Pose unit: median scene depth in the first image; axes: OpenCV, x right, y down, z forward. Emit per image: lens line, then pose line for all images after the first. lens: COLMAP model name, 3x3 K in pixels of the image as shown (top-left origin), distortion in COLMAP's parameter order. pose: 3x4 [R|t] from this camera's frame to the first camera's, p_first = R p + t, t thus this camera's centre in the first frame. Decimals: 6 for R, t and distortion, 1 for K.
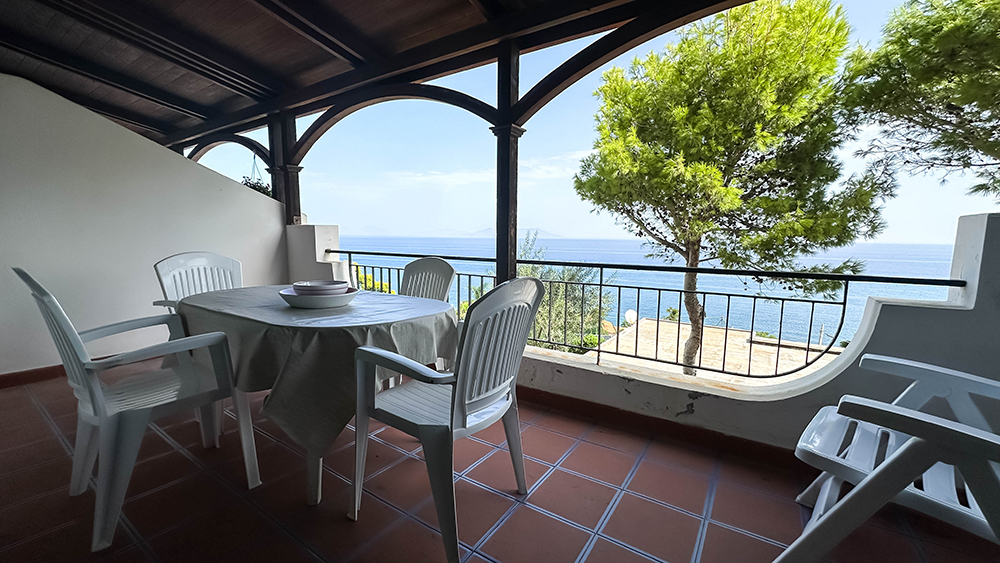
lens RADIAL K [[396.9, 0, 496.4], [0, 396.9, 283.7], [0, 0, 1]] dist [0.000716, 0.000000]
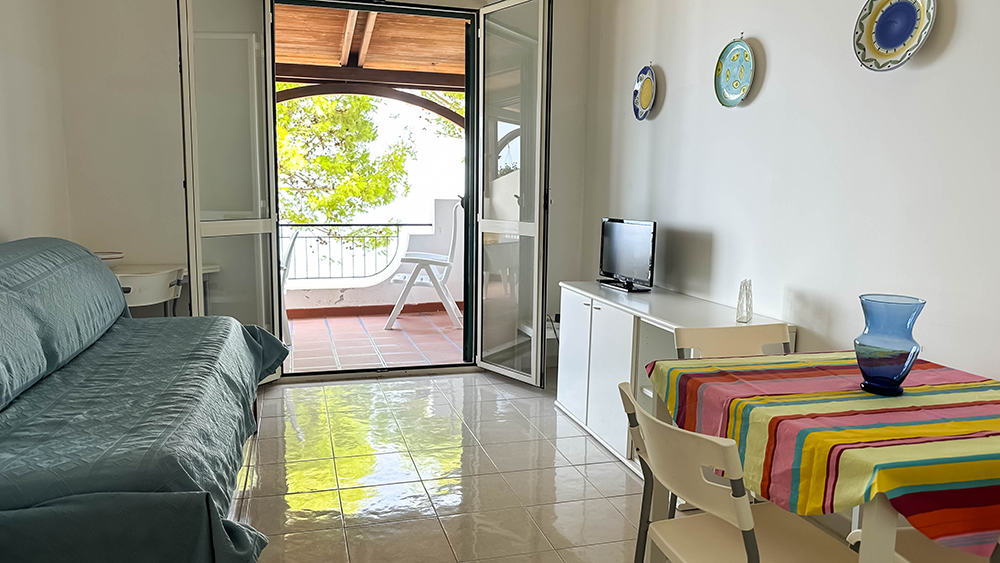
lens RADIAL K [[802.0, 0, 500.8], [0, 802.0, 283.3], [0, 0, 1]] dist [0.003158, 0.000379]
pose [[0.648366, -0.091625, 0.755795, -0.604976], [0.086277, 0.995179, 0.046631, 0.042060], [-0.756424, 0.034974, 0.653146, -0.659313]]
